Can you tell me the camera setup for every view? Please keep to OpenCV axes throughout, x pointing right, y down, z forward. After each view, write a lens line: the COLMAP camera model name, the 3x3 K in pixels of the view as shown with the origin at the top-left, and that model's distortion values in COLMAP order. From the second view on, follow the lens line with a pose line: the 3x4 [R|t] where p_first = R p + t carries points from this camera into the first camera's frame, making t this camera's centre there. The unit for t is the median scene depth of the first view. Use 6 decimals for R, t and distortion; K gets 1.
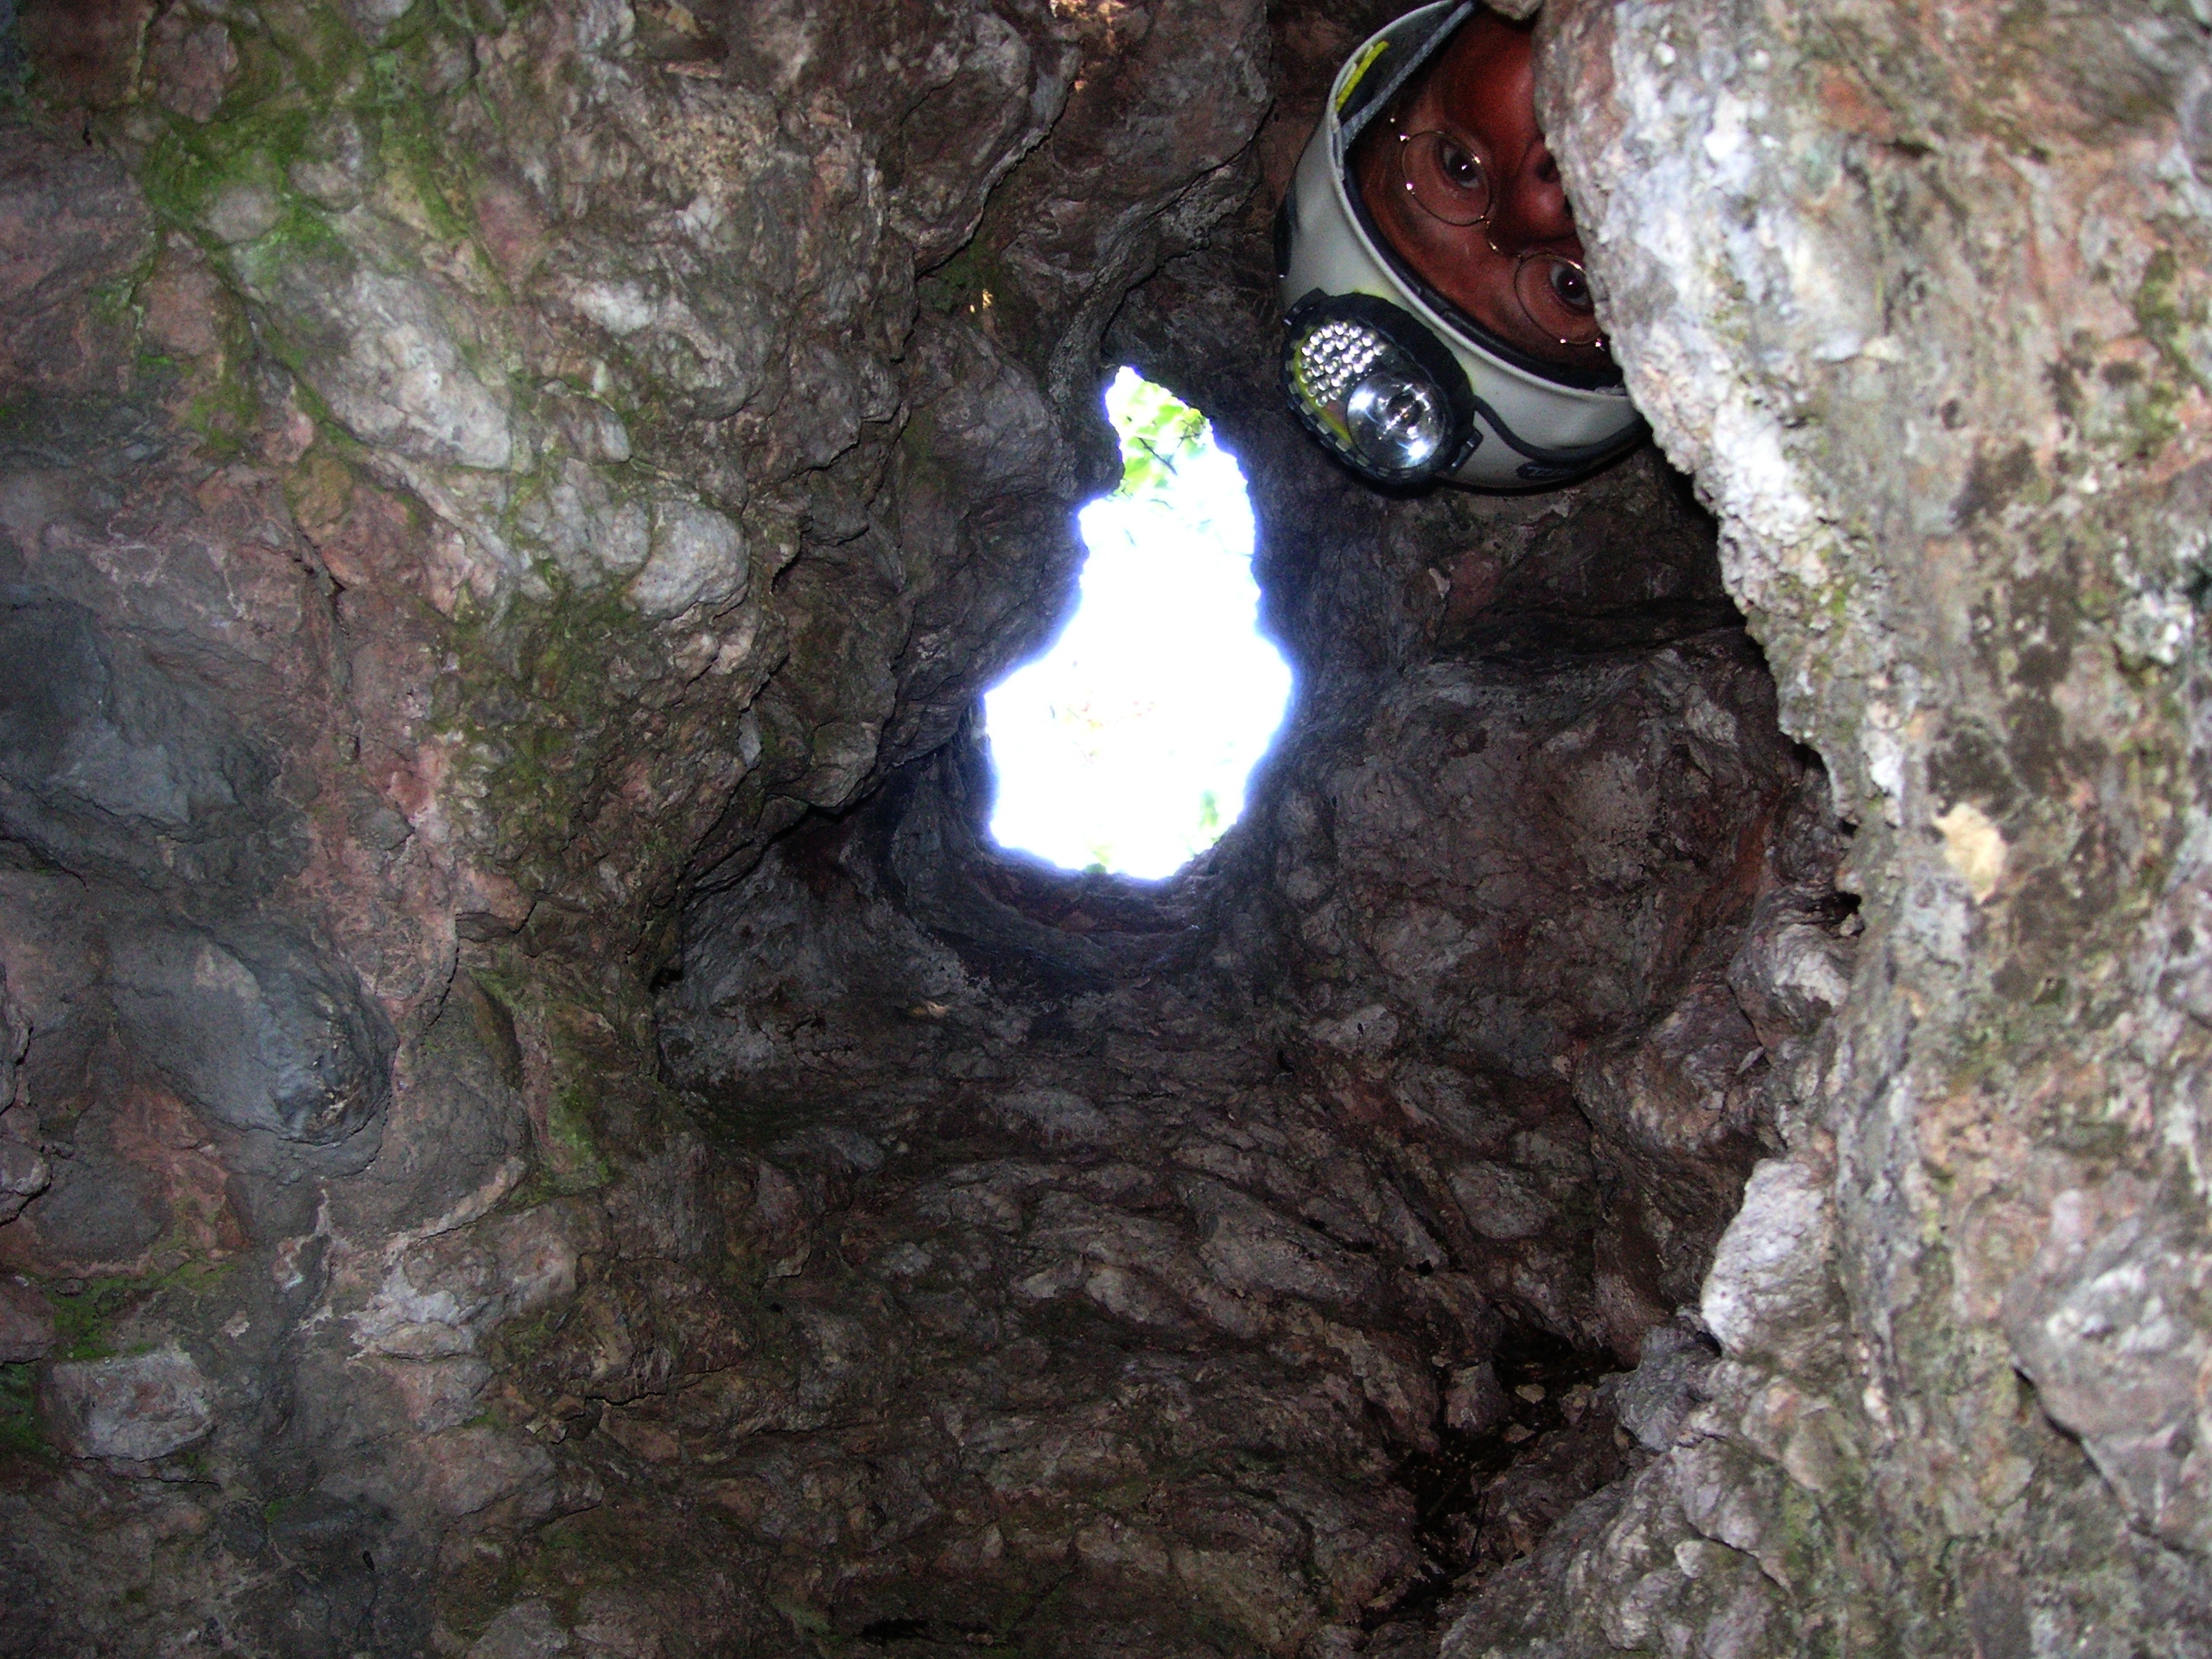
lens RADIAL K [[2389.1, 0, 1142.1], [0, 2389.1, 836.9], [0, 0, 1]] dist [-0.137494, -0.045904]
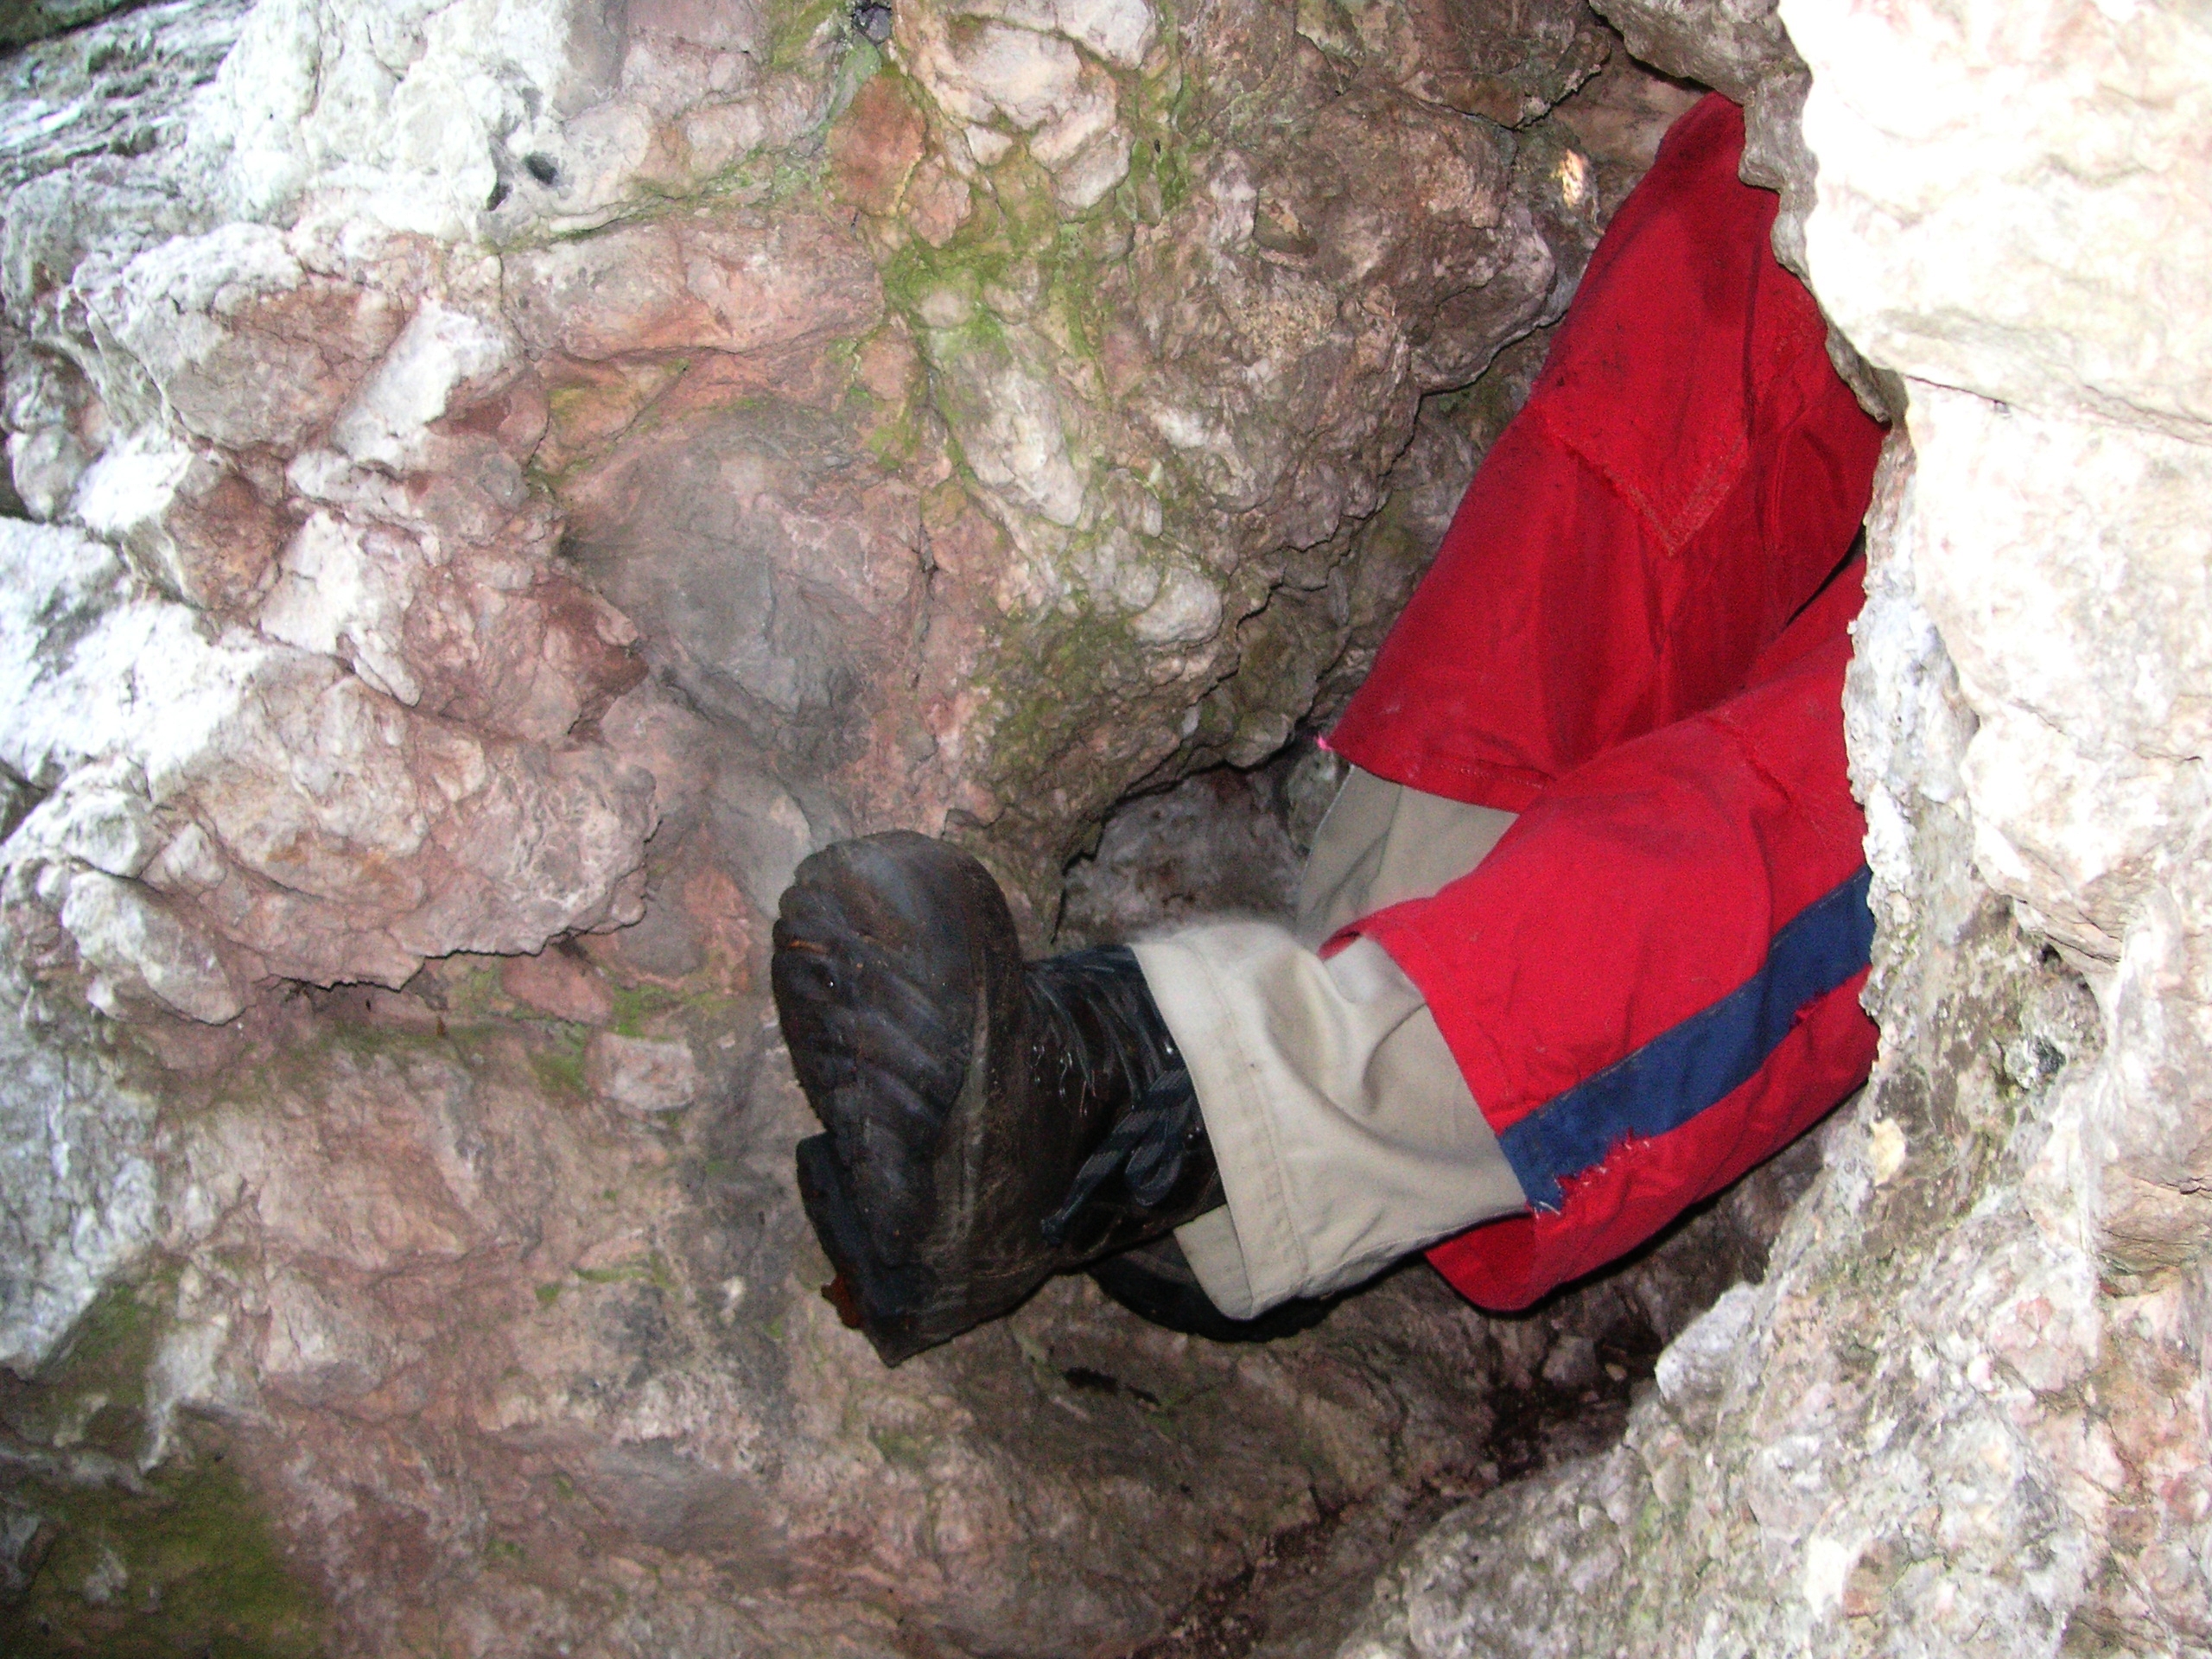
lens RADIAL K [[2389.9, 0, 1171.8], [0, 2389.9, 823.3], [0, 0, 1]] dist [-0.137434, -0.034433]
pose [[0.938432, 0.309793, -0.152882, 0.058742], [-0.296843, 0.949477, 0.101875, -0.146910], [0.176718, -0.050221, 0.982979, -0.395173]]
